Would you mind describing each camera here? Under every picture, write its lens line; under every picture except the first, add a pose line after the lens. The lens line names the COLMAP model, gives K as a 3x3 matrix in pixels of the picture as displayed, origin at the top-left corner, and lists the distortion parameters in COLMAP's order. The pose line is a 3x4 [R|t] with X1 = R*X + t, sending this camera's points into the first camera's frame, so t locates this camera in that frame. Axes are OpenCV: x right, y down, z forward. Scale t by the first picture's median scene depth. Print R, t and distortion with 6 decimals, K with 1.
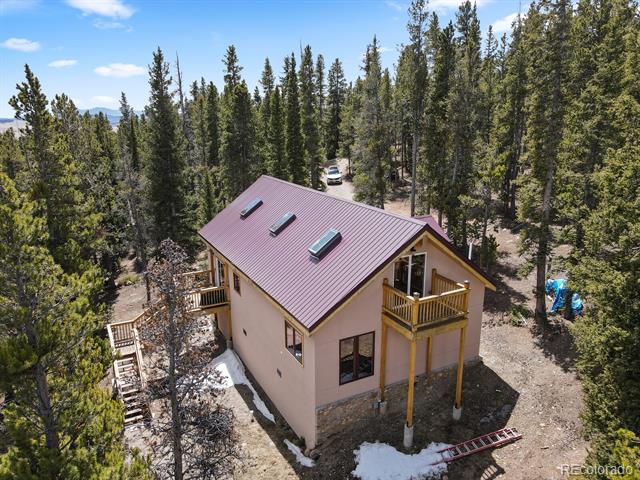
lens RADIAL K [[457.3, 0, 320.0], [0, 457.3, 240.0], [0, 0, 1]] dist [-0.003588, 0.003898]
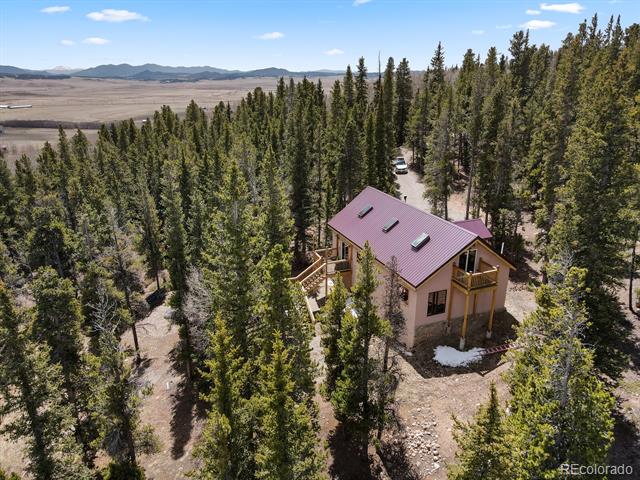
lens RADIAL K [[457.3, 0, 320.0], [0, 457.3, 240.0], [0, 0, 1]] dist [-0.003588, 0.003898]
pose [[0.995225, 0.035670, -0.090854, -0.214915], [-0.027583, 0.995671, 0.088765, -0.143573], [0.093627, -0.085835, 0.991900, -0.820693]]
